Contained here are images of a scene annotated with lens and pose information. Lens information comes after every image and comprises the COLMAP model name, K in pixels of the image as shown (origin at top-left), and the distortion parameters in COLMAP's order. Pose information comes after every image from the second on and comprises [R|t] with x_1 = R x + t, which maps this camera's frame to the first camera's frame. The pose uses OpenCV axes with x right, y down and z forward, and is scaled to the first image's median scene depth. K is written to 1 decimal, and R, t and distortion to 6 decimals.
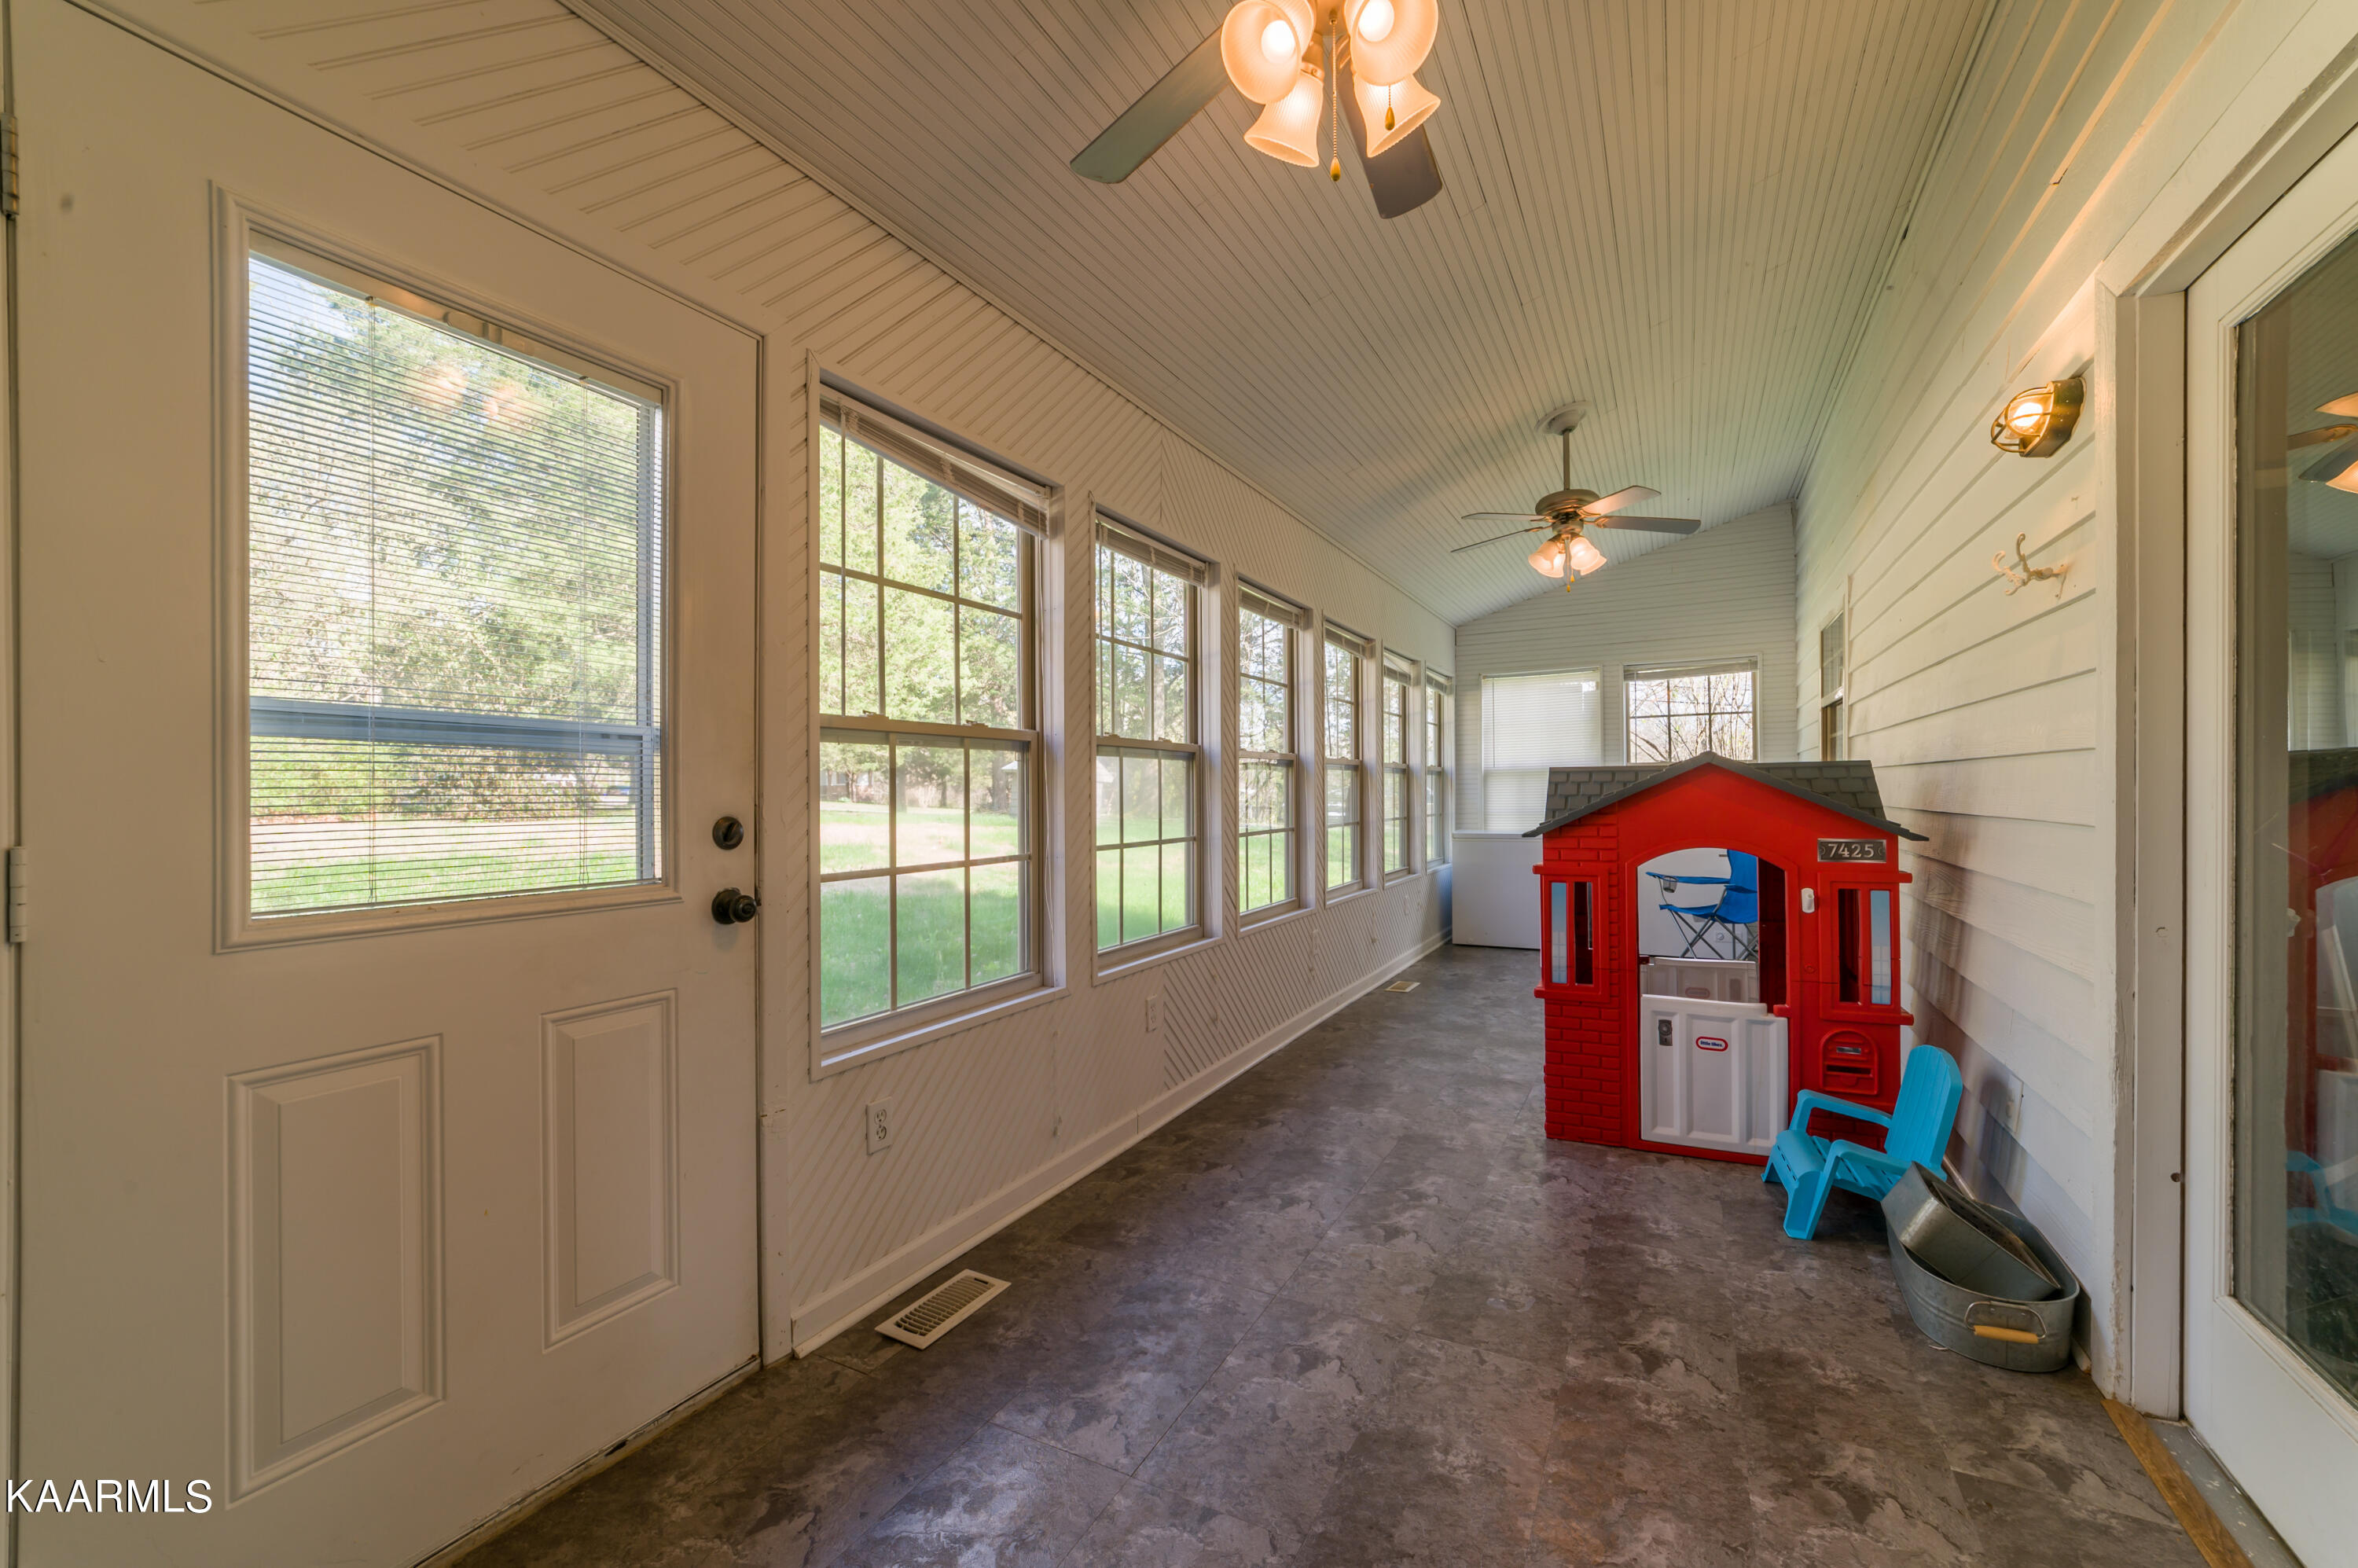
lens RADIAL K [[932.8, 0, 1185.4], [0, 932.8, 797.2], [0, 0, 1]] dist [0.001190, 0.000025]
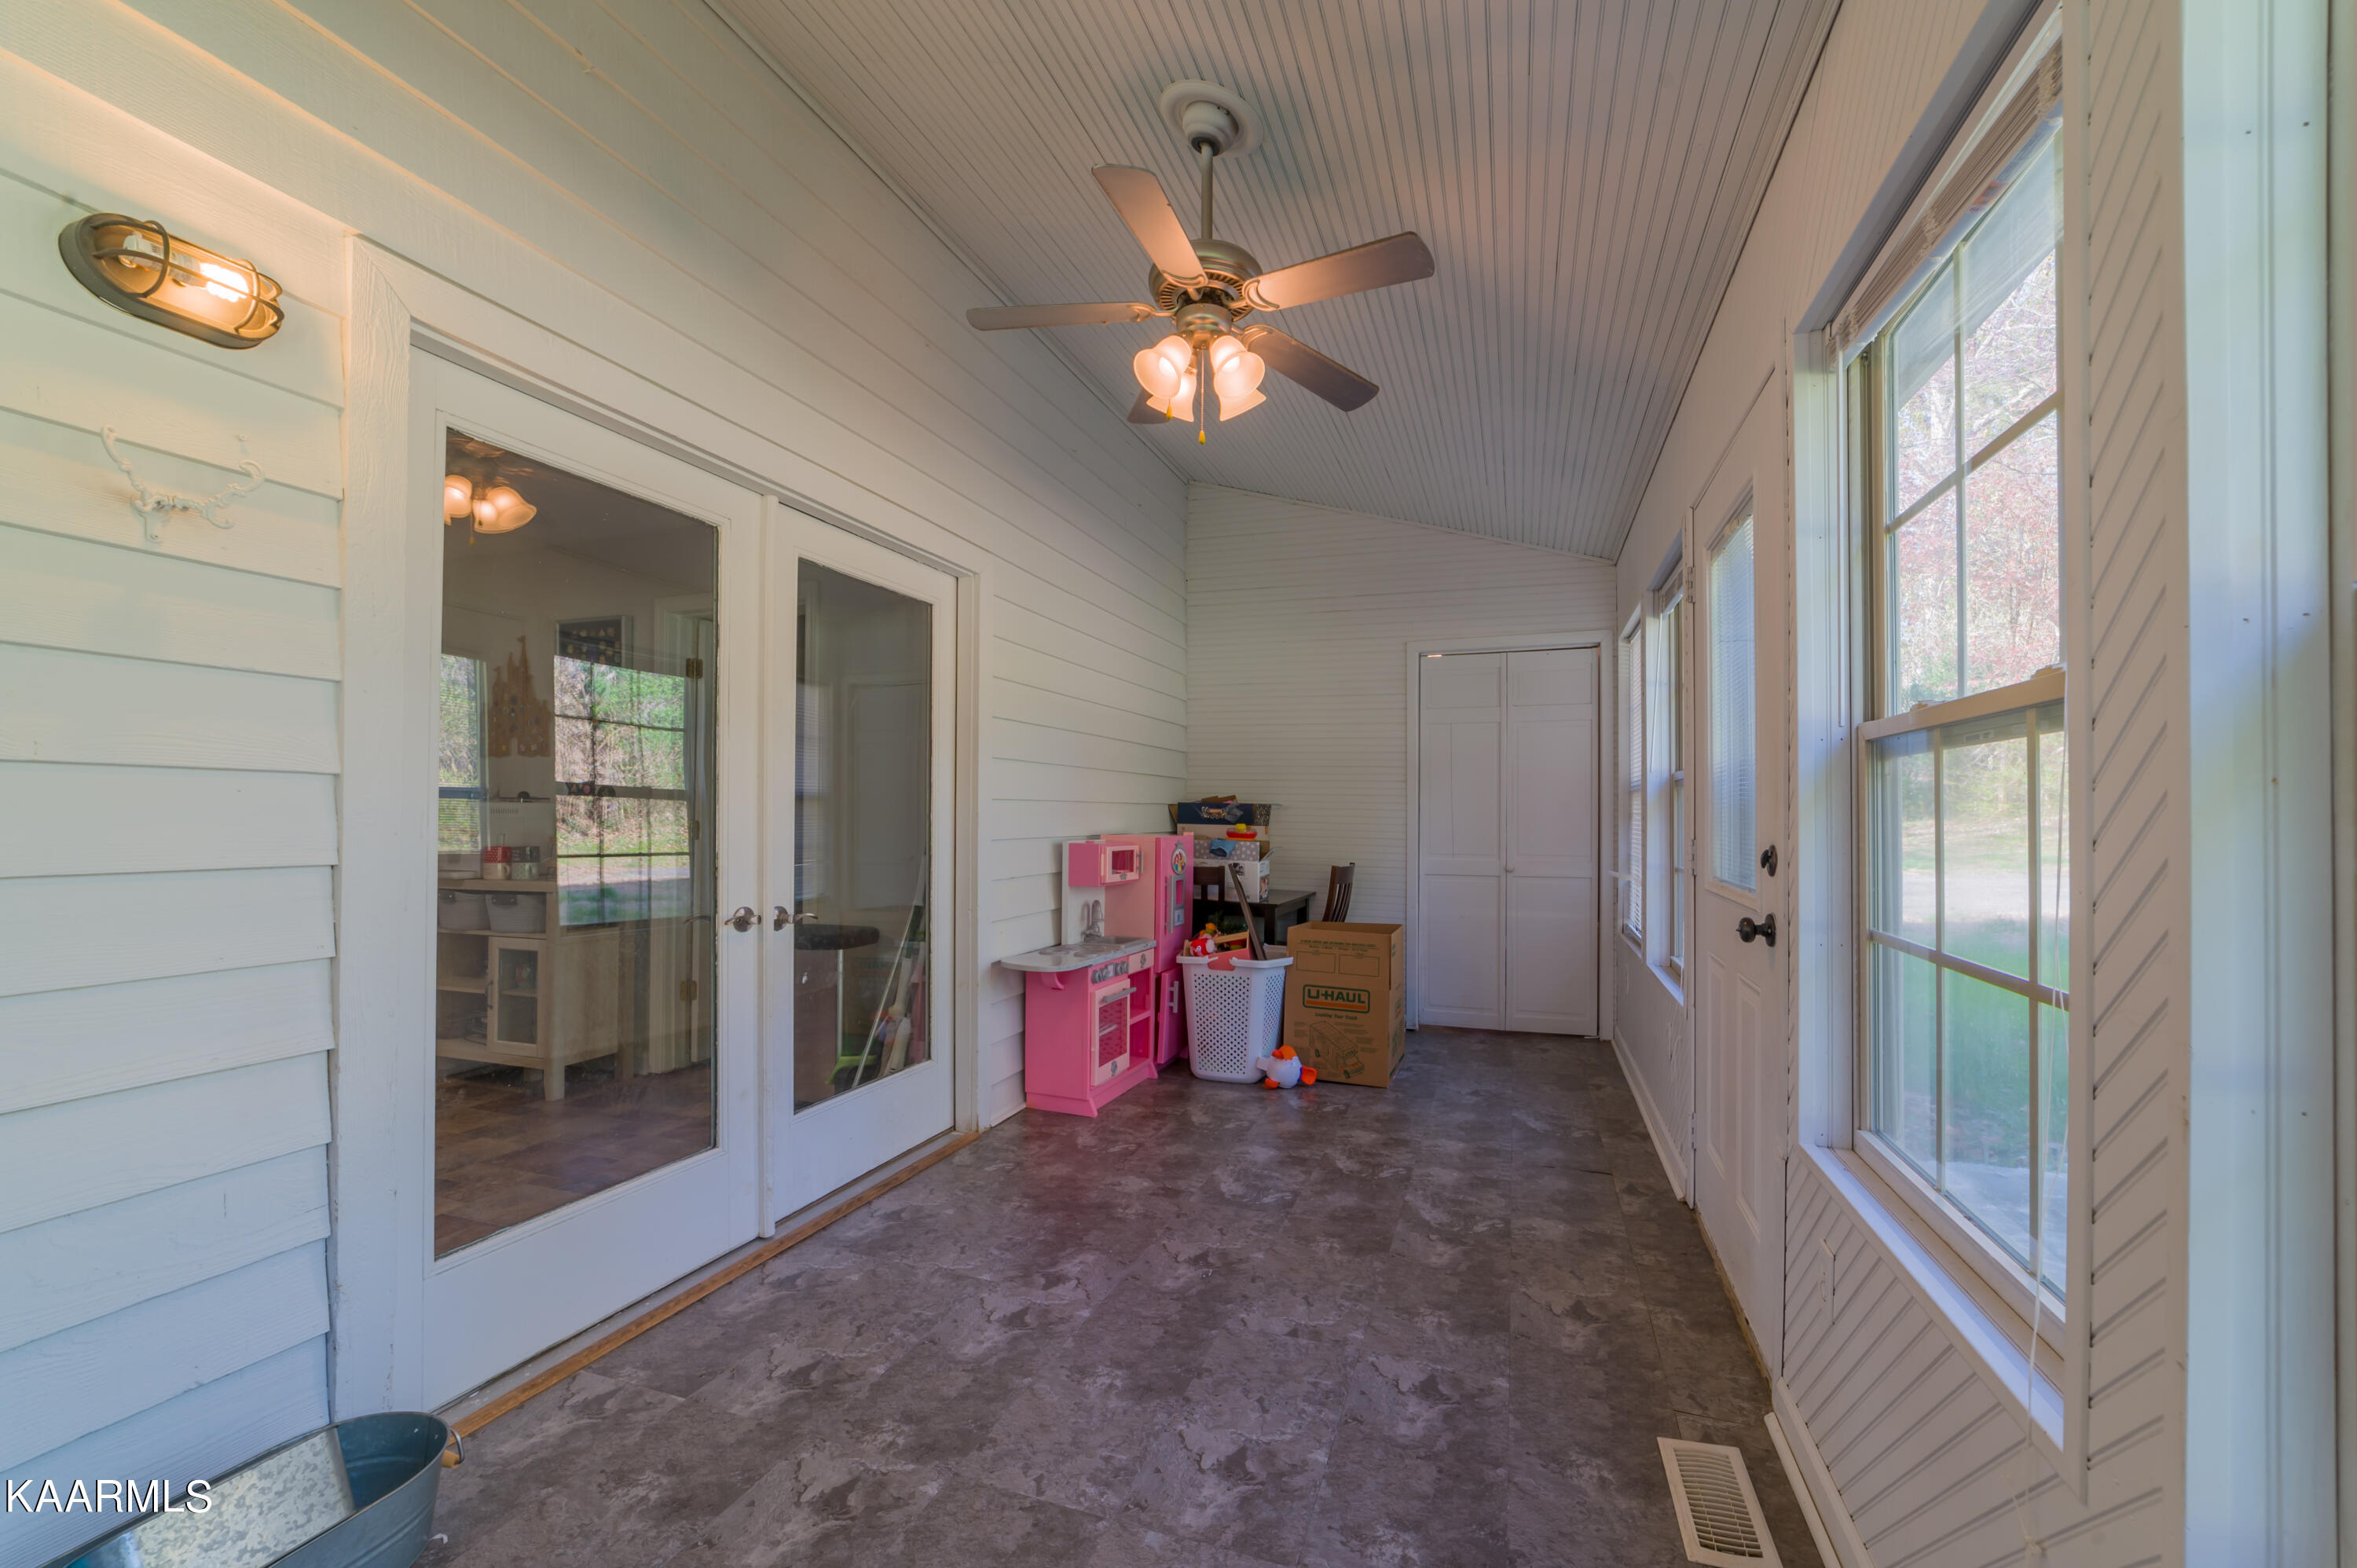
lens RADIAL K [[932.4, 0, 1177.8], [0, 932.4, 799.1], [0, 0, 1]] dist [0.001190, 0.000025]
pose [[-0.989545, -0.001478, -0.144218, 0.352610], [-0.000664, 0.999984, -0.005692, -0.023661], [0.144224, -0.005537, -0.989530, 2.091644]]
